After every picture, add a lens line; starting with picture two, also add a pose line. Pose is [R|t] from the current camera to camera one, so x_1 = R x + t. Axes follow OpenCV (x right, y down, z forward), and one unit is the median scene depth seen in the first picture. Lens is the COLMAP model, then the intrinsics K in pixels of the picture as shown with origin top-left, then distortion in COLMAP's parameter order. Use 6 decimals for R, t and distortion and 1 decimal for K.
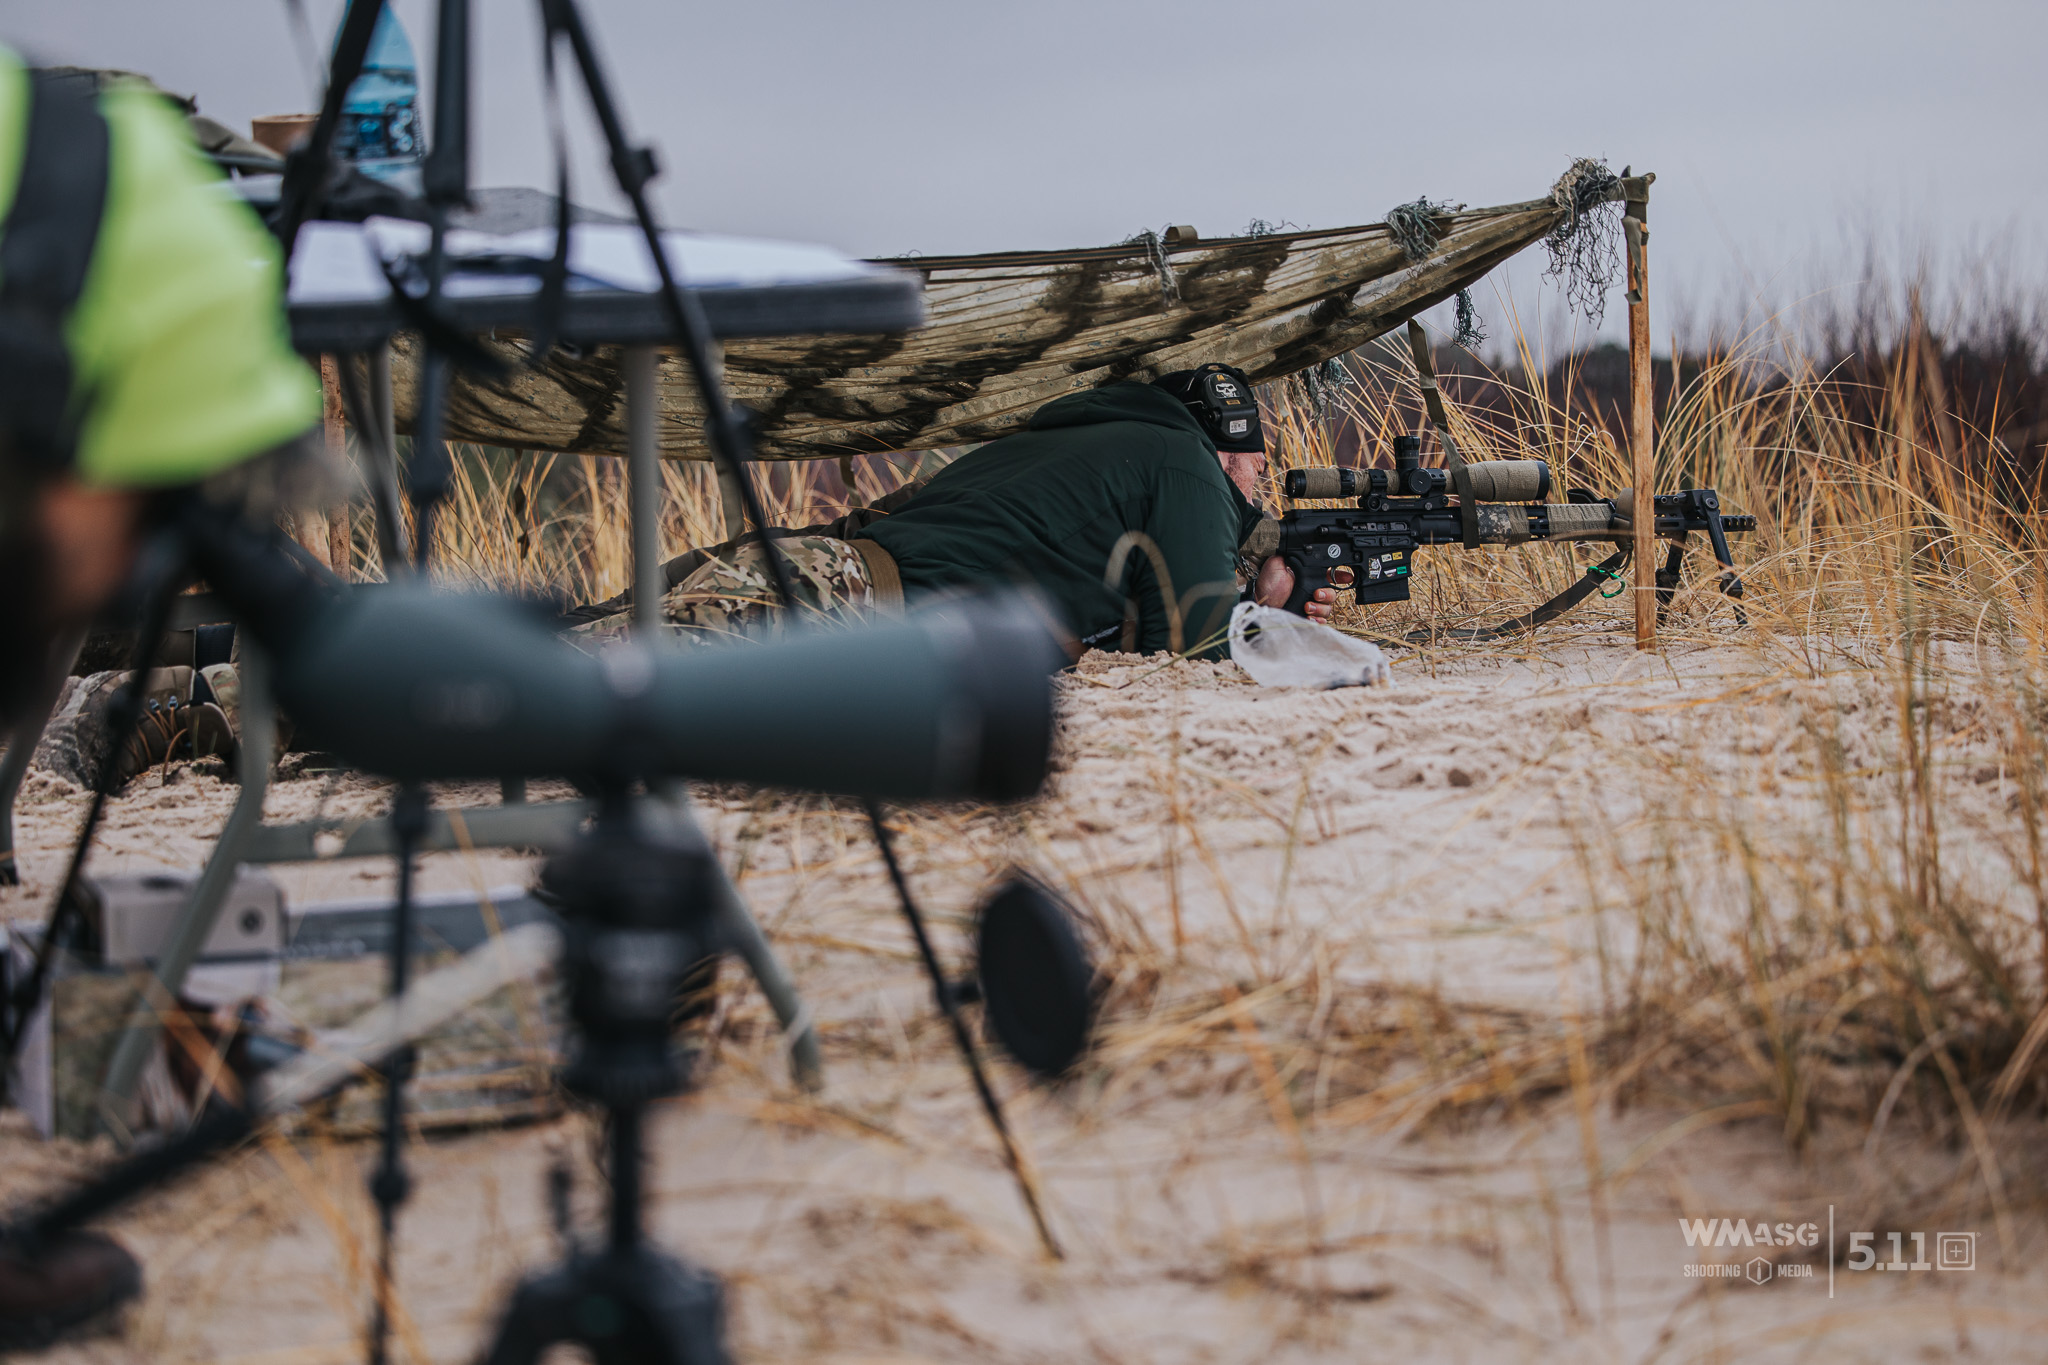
lens RADIAL K [[5066.0, 0, 1021.8], [0, 5066.0, 683.3], [0, 0, 1]] dist [-0.123536, 0.000000]
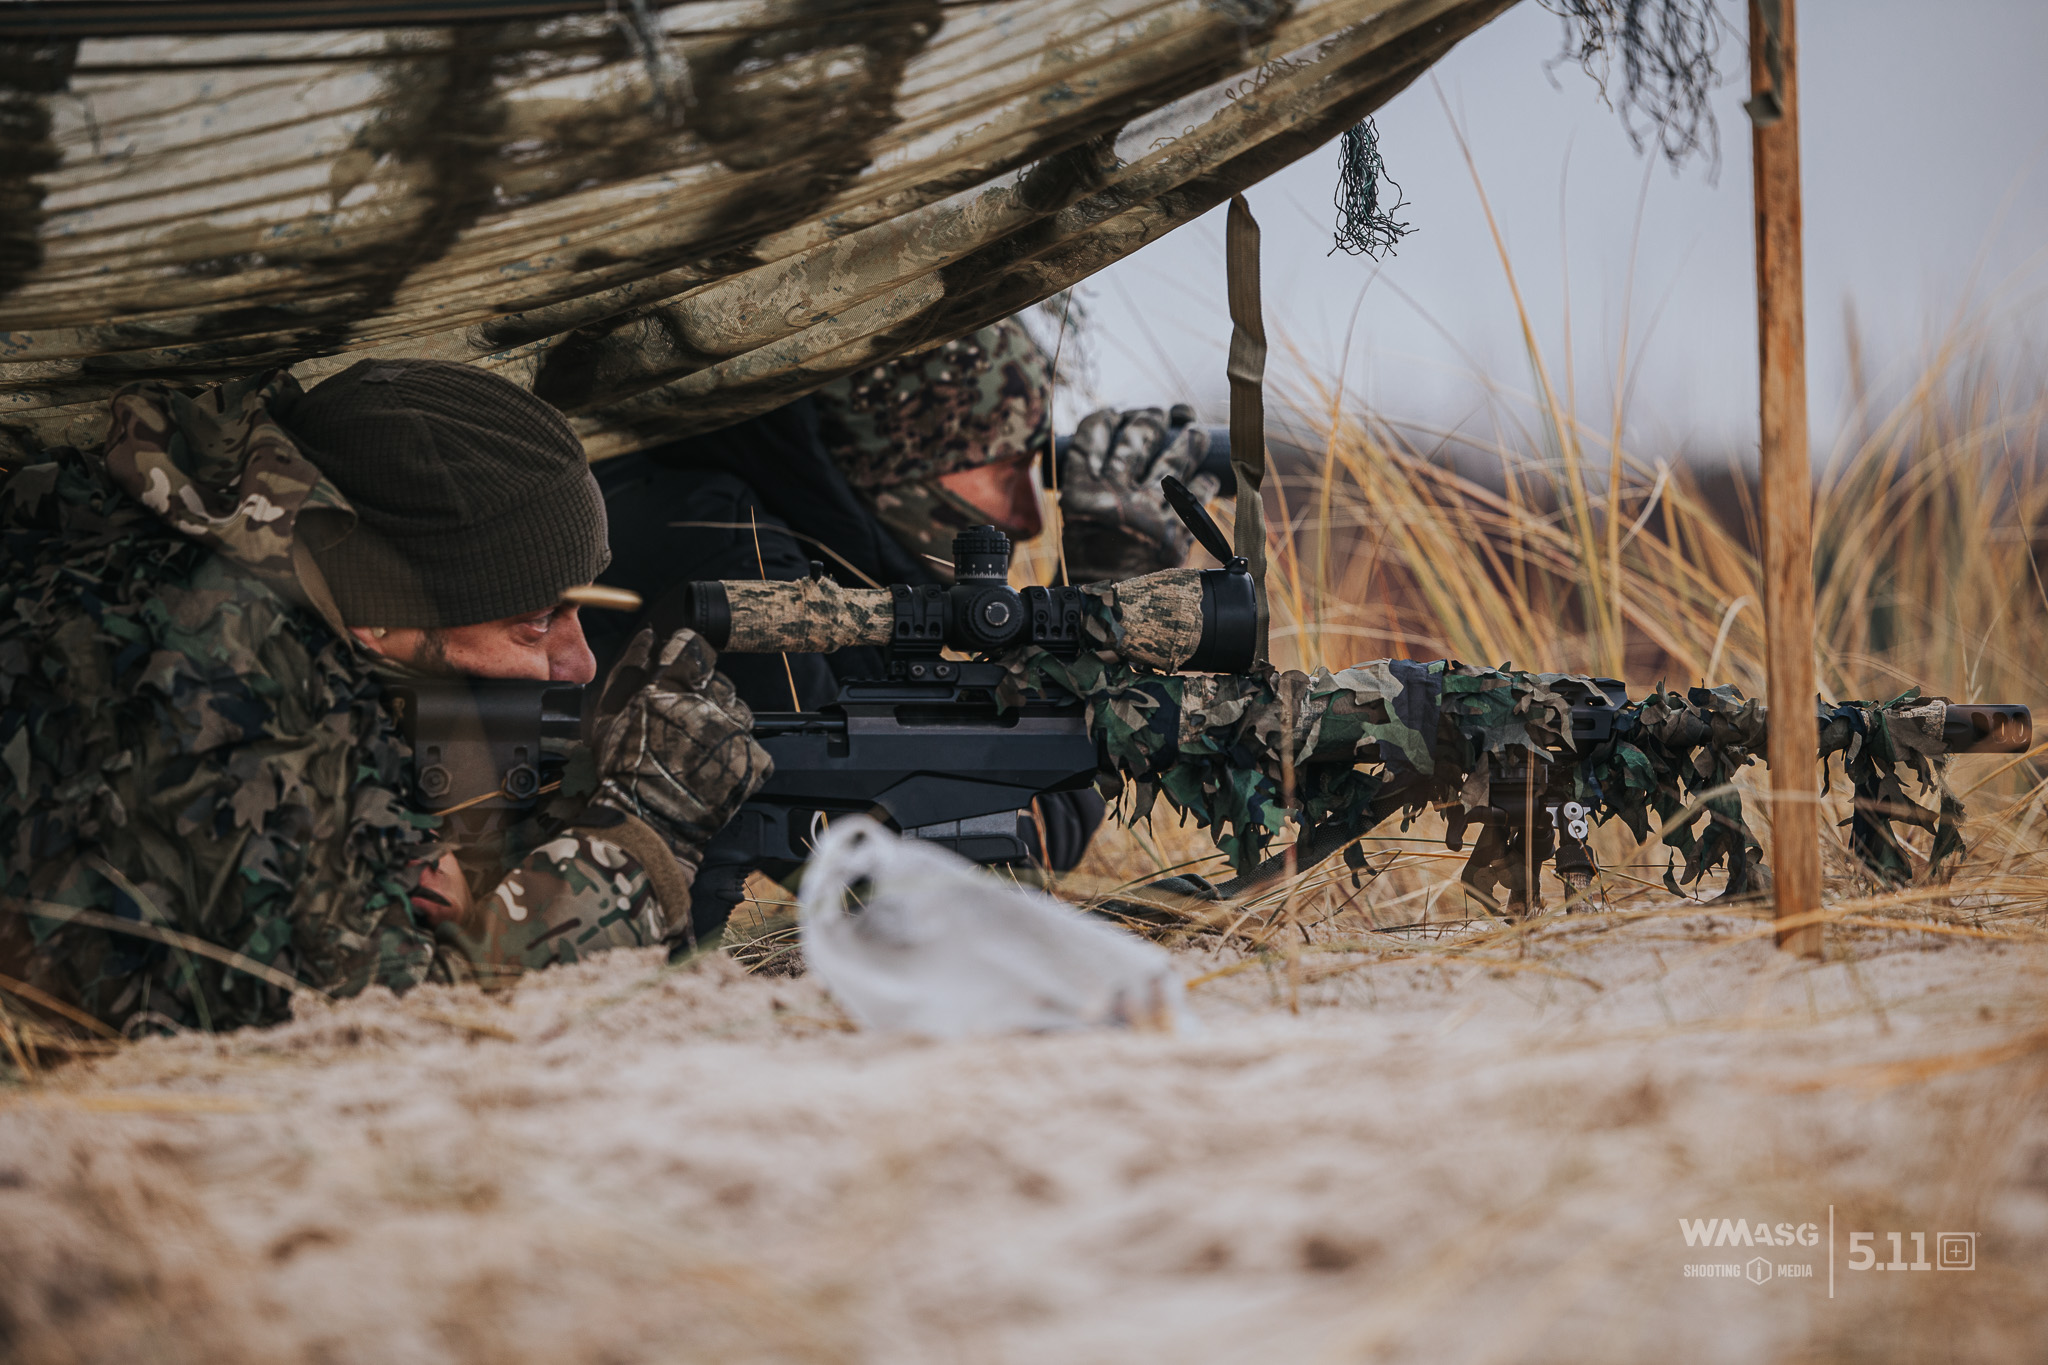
lens RADIAL K [[9248.9, 0, 1024.4], [0, 9248.9, 666.7], [0, 0, 1]] dist [1.301312, 0.000000]
pose [[0.999164, -0.003808, 0.040703, 0.029559], [0.005559, 0.999060, -0.042993, 0.003436], [-0.040501, 0.043183, 0.998246, 0.241514]]
